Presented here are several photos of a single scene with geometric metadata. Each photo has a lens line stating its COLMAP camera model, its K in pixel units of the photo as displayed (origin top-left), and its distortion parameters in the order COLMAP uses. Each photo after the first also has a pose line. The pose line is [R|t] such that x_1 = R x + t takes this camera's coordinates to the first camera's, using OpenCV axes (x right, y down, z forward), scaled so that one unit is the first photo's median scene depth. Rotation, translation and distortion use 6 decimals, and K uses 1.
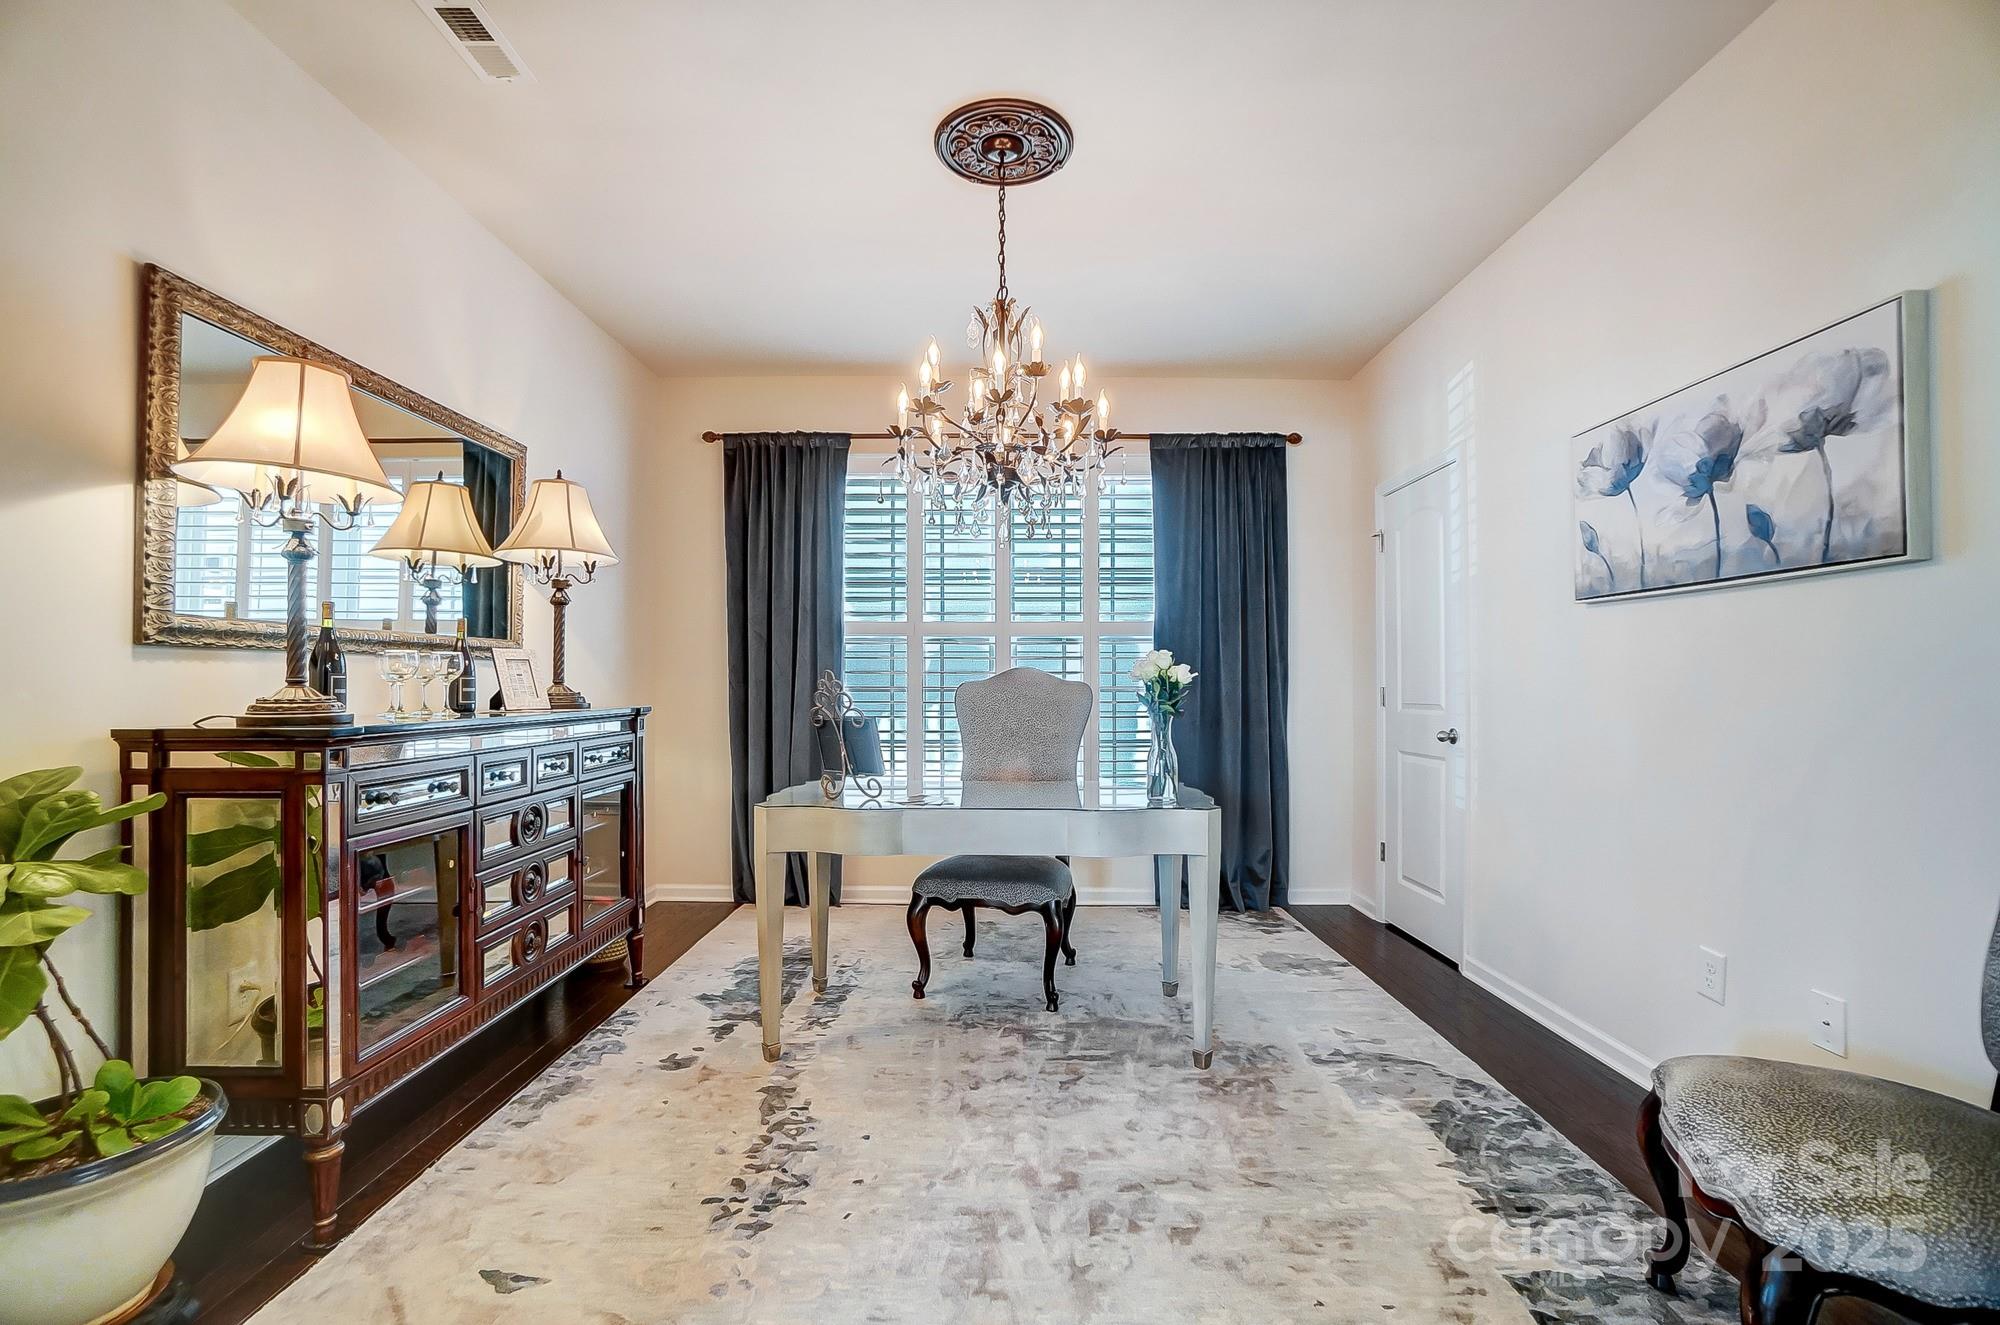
lens RADIAL K [[876.8, 0, 1000.0], [0, 876.8, 662.5], [0, 0, 1]] dist [-0.050402, 0.016165]
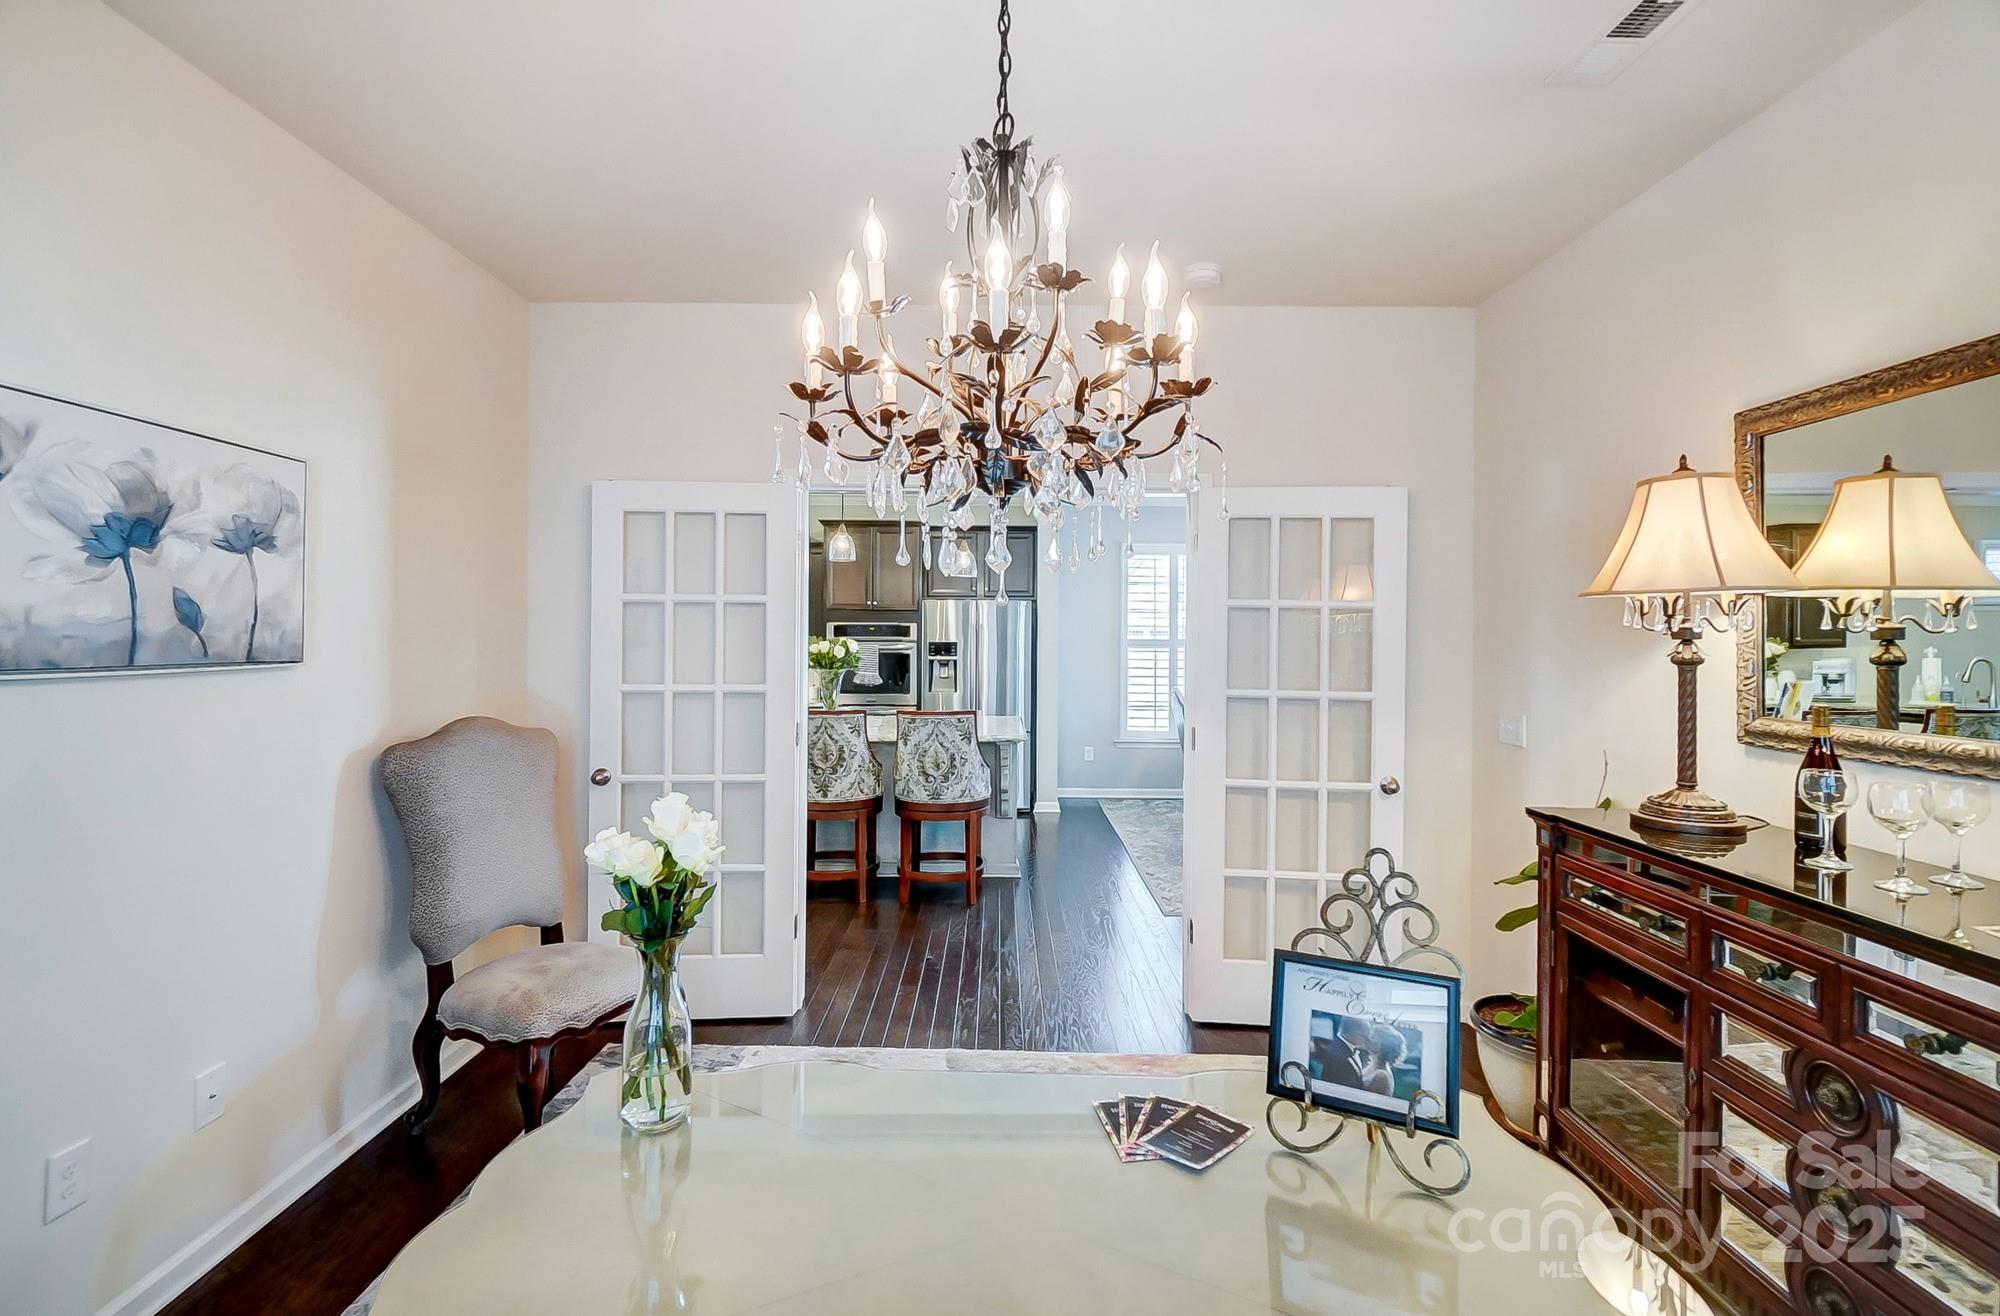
lens RADIAL K [[883.5, 0, 1001.8], [0, 883.5, 646.8], [0, 0, 1]] dist [-0.033999, 0.000372]
pose [[-0.999717, 0.015175, -0.018344, 0.024096], [0.015265, 0.999872, -0.004756, -0.106654], [0.018269, -0.005035, -0.999820, 1.947394]]
